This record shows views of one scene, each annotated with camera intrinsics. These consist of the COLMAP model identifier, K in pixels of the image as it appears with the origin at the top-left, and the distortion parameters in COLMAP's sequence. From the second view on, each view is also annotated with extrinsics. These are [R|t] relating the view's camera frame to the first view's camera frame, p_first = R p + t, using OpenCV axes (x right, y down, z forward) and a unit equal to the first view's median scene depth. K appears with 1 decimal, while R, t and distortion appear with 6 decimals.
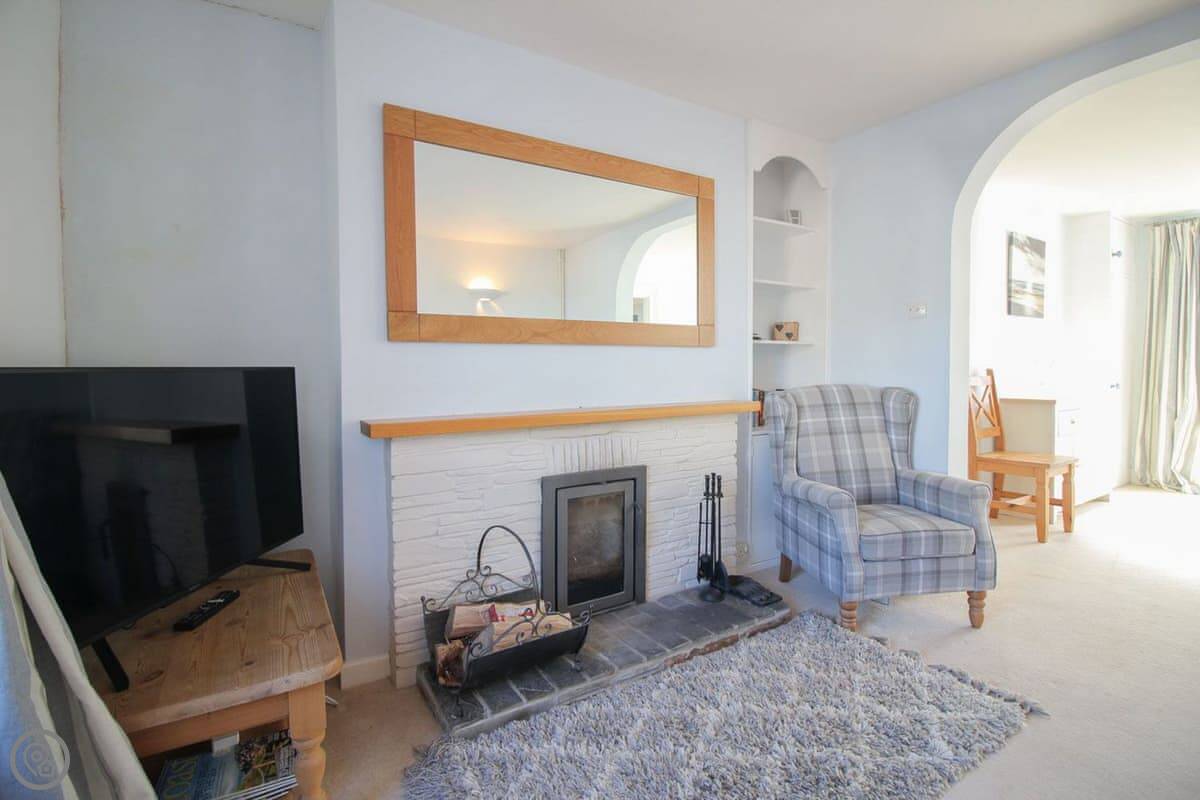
lens RADIAL K [[561.6, 0, 598.9], [0, 561.6, 381.8], [0, 0, 1]] dist [-0.003193, -0.011104]
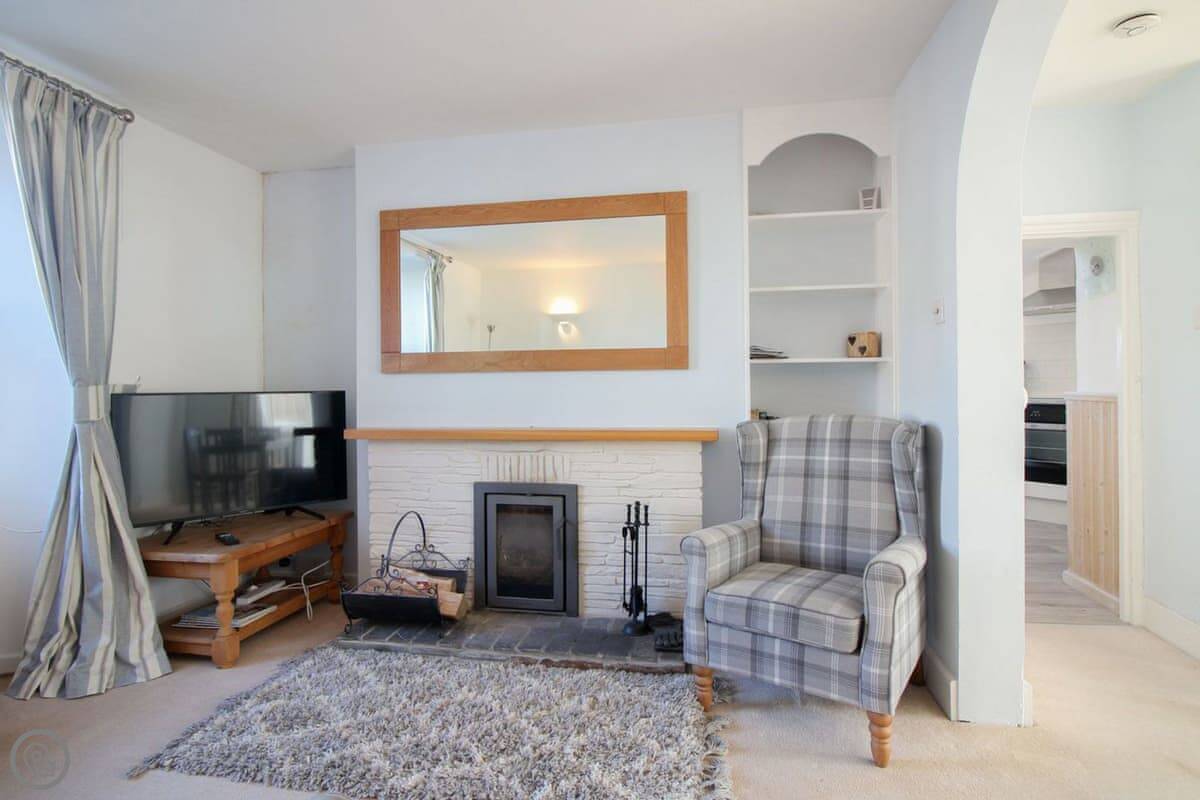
lens RADIAL K [[625.9, 0, 599.4], [0, 625.9, 381.3], [0, 0, 1]] dist [-0.000862, -0.009620]
pose [[0.733302, -0.004143, -0.679890, 0.915196], [-0.015270, 0.999629, -0.022561, -0.019649], [0.679731, 0.026926, 0.732967, 0.163845]]
